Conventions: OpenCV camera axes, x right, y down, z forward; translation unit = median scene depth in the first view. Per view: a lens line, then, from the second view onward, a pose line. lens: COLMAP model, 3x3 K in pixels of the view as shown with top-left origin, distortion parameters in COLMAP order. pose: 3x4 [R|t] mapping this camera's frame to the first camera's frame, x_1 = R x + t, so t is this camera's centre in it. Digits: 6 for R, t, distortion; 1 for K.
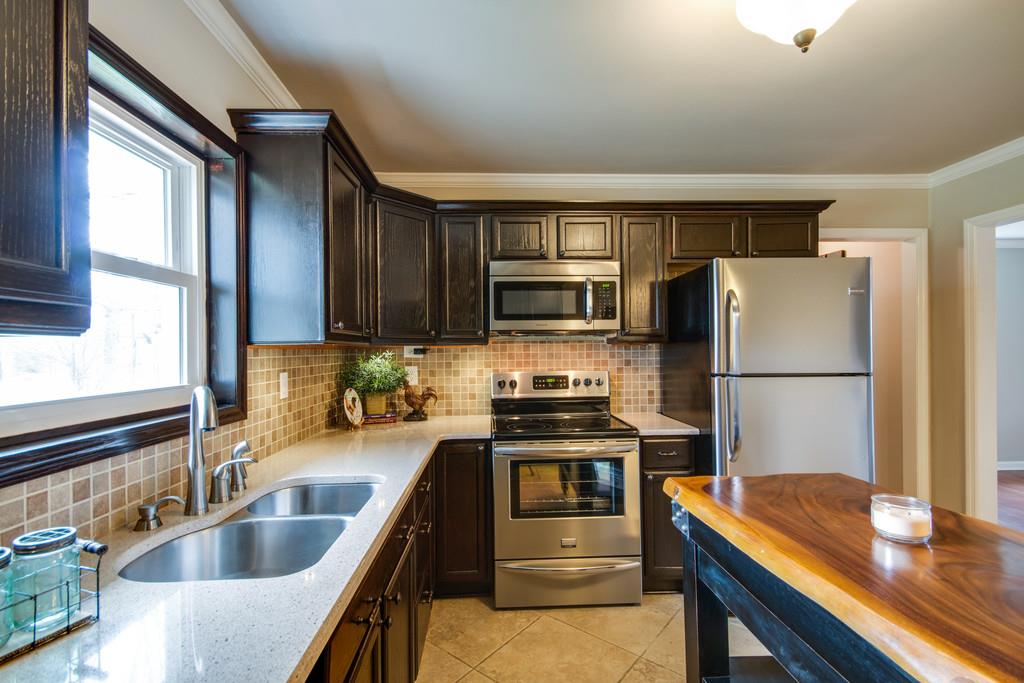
lens RADIAL K [[469.0, 0, 514.6], [0, 469.0, 346.7], [0, 0, 1]] dist [0.015294, -0.001726]
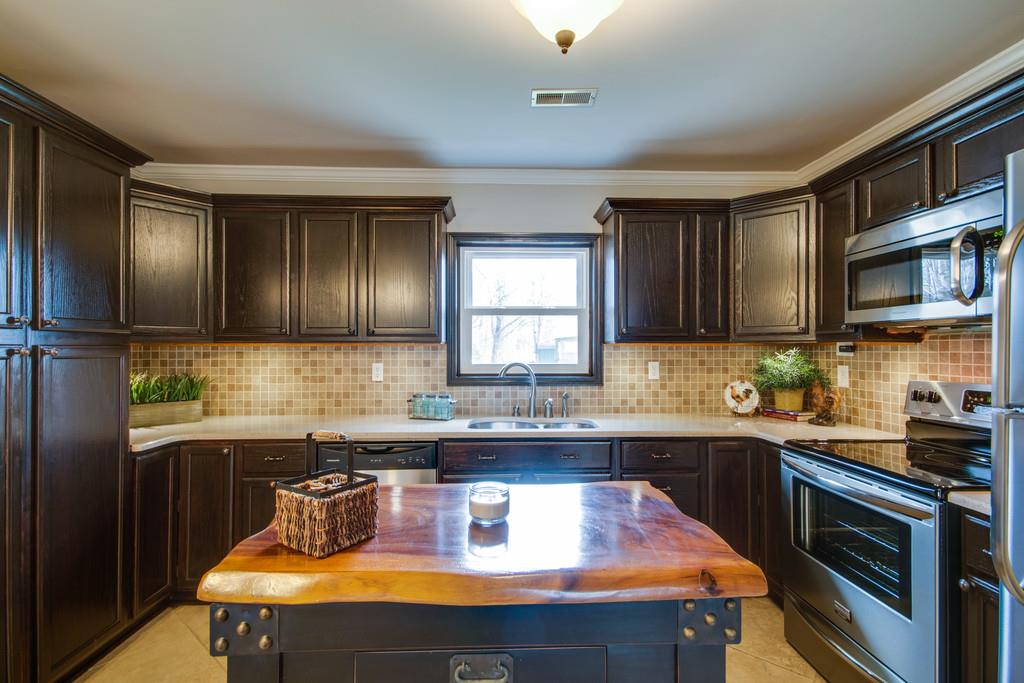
lens RADIAL K [[469.0, 0, 506.7], [0, 469.0, 345.8], [0, 0, 1]] dist [0.015294, -0.001726]
pose [[-0.026662, 0.003819, -0.999637, 0.731709], [0.005938, 0.999976, 0.003661, -0.002789], [0.999627, -0.005838, -0.026684, 0.421804]]
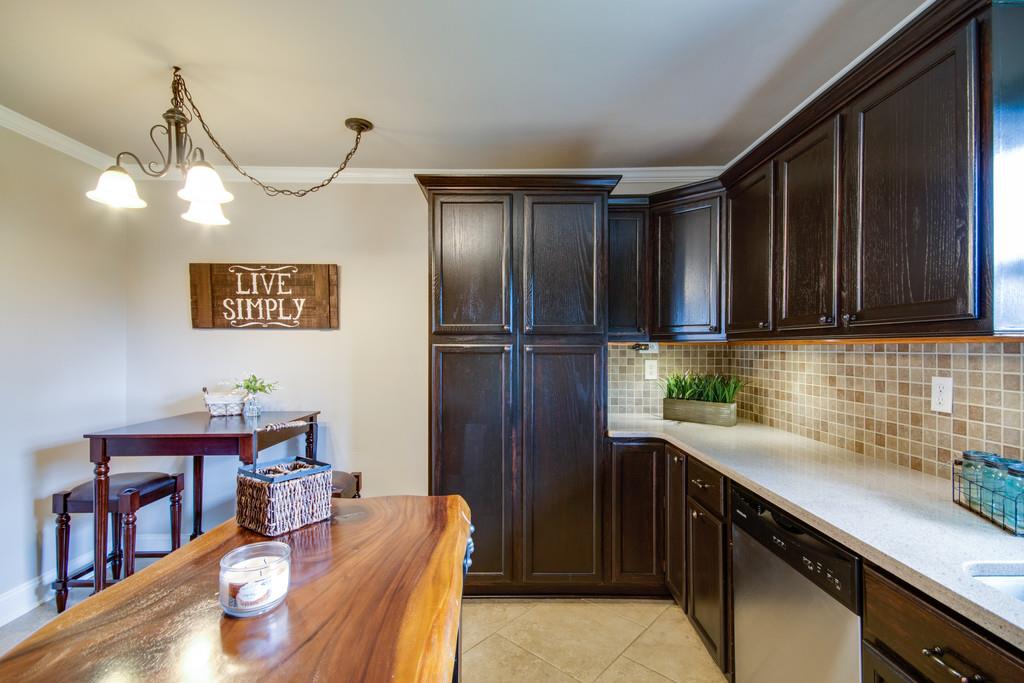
lens RADIAL K [[469.0, 0, 514.6], [0, 469.0, 348.1], [0, 0, 1]] dist [0.015294, -0.001726]
pose [[-0.998846, 0.006282, 0.047611, 0.134901], [0.006171, 0.999978, -0.002475, 0.003784], [-0.047626, -0.002178, -0.998863, 0.673593]]
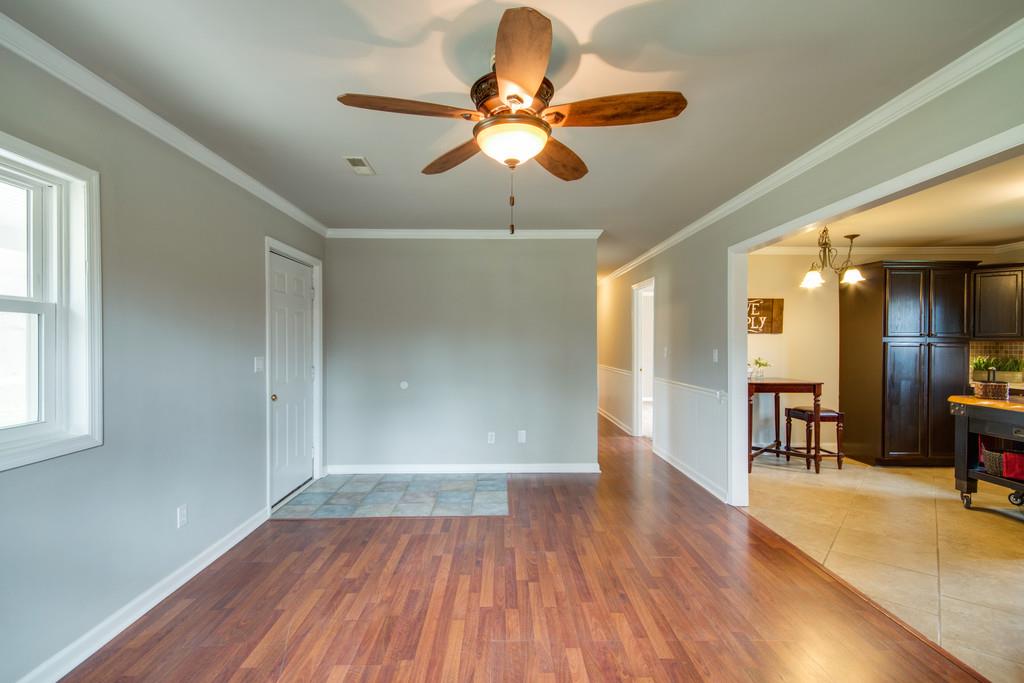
lens RADIAL K [[469.0, 0, 506.8], [0, 469.0, 345.5], [0, 0, 1]] dist [0.015294, -0.001726]
pose [[-0.999149, 0.002596, 0.041169, 1.661689], [0.002683, 0.999994, 0.002043, -0.001012], [-0.041164, 0.002152, -0.999150, 1.657087]]
